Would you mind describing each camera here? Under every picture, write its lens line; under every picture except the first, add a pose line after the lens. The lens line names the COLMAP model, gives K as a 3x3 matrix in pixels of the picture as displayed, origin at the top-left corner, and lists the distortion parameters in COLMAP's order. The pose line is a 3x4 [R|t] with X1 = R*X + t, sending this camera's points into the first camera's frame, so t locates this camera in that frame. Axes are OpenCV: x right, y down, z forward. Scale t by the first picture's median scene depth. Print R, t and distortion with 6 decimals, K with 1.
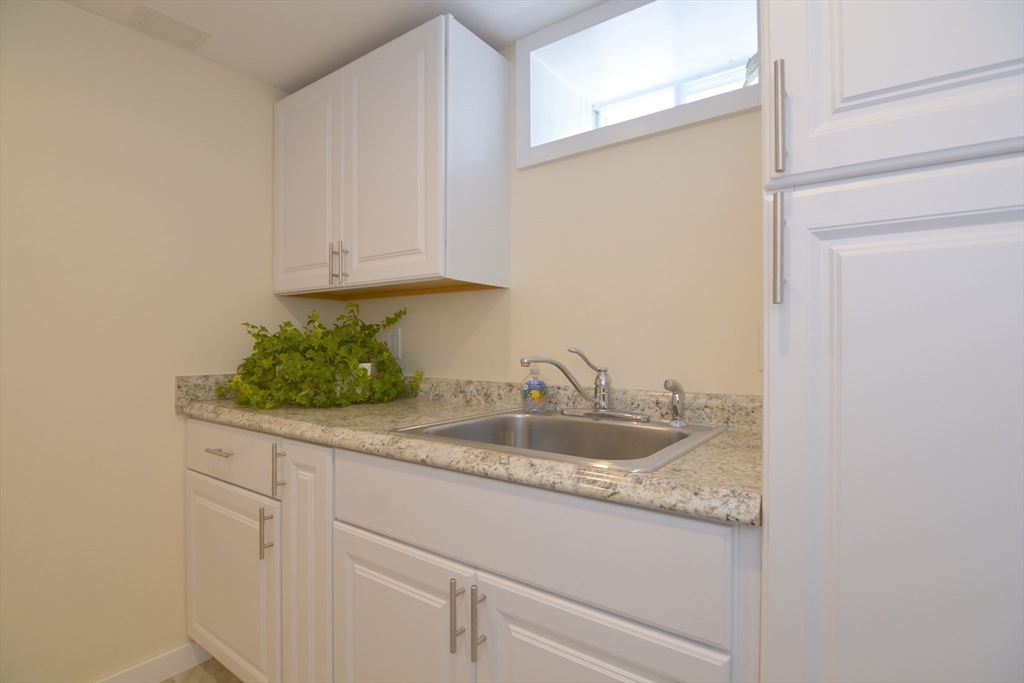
lens RADIAL K [[507.6, 0, 512.0], [0, 507.6, 341.5], [0, 0, 1]] dist [-0.000014, -0.013456]
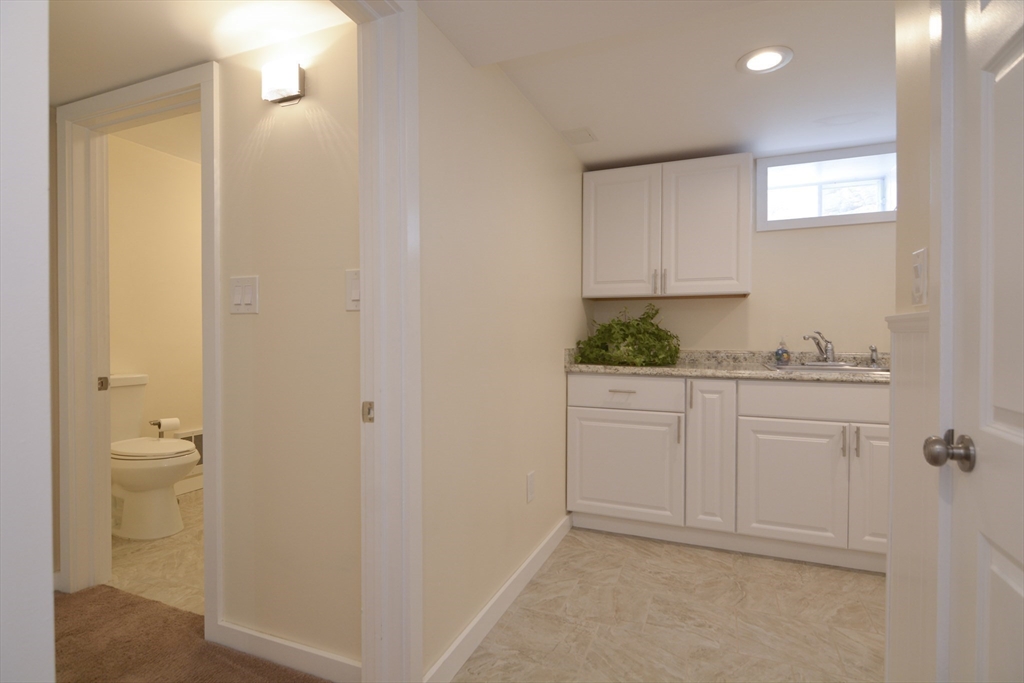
lens RADIAL K [[512.6, 0, 497.4], [0, 512.6, 343.2], [0, 0, 1]] dist [-0.000859, 0.000065]
pose [[0.977861, -0.004795, 0.209203, -1.267053], [-0.000144, 0.999722, 0.023589, 0.011675], [-0.209258, -0.023097, 0.977588, -0.579577]]
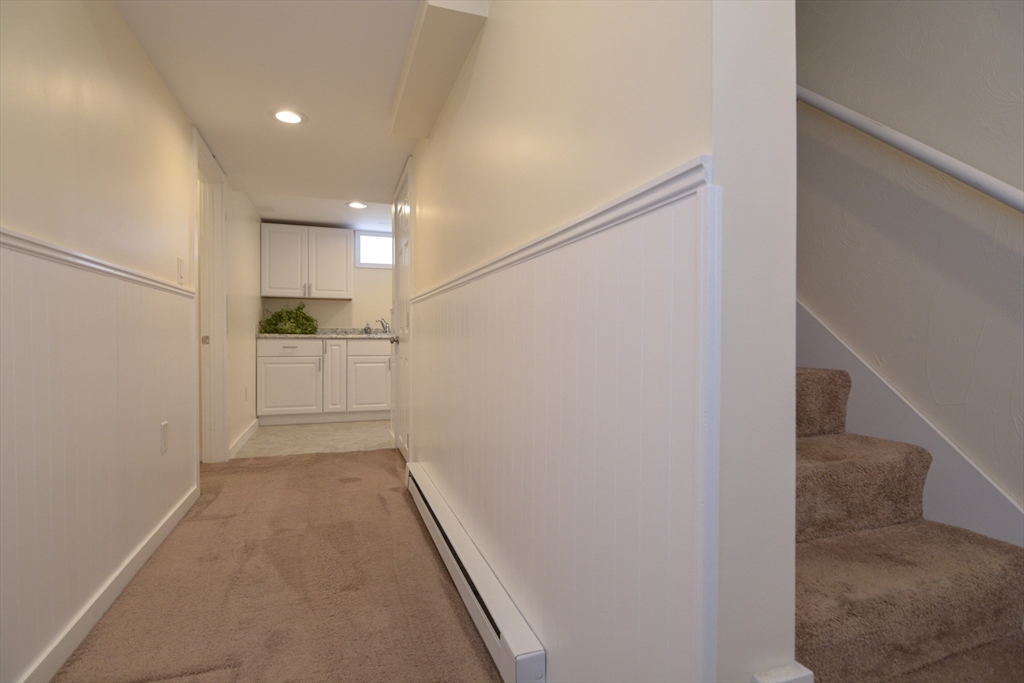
lens RADIAL K [[512.6, 0, 497.4], [0, 512.6, 343.2], [0, 0, 1]] dist [-0.000859, 0.000065]
pose [[0.593873, -0.010327, 0.804492, -2.284759], [-0.009939, 0.999747, 0.020170, 0.105224], [-0.804497, -0.019975, 0.593621, -1.919624]]
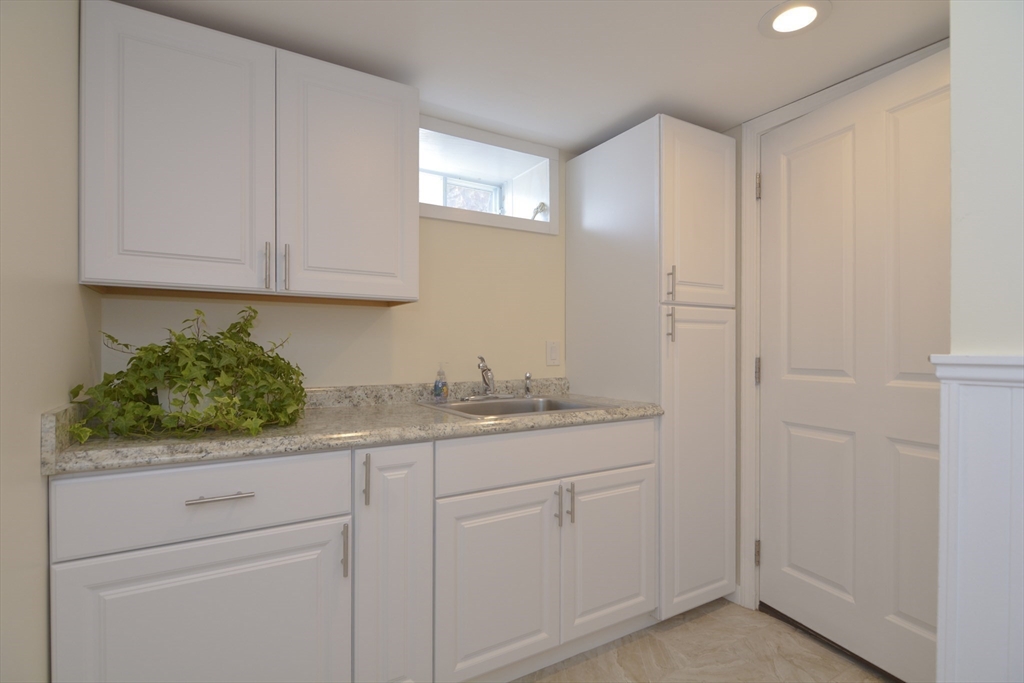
lens RADIAL K [[510.2, 0, 520.1], [0, 510.2, 346.9], [0, 0, 1]] dist [0.002952, -0.000078]
pose [[0.383567, -0.002567, 0.923510, -1.046721], [-0.004769, 0.999977, 0.004760, -0.017745], [-0.923501, -0.006230, 0.383546, 0.252625]]
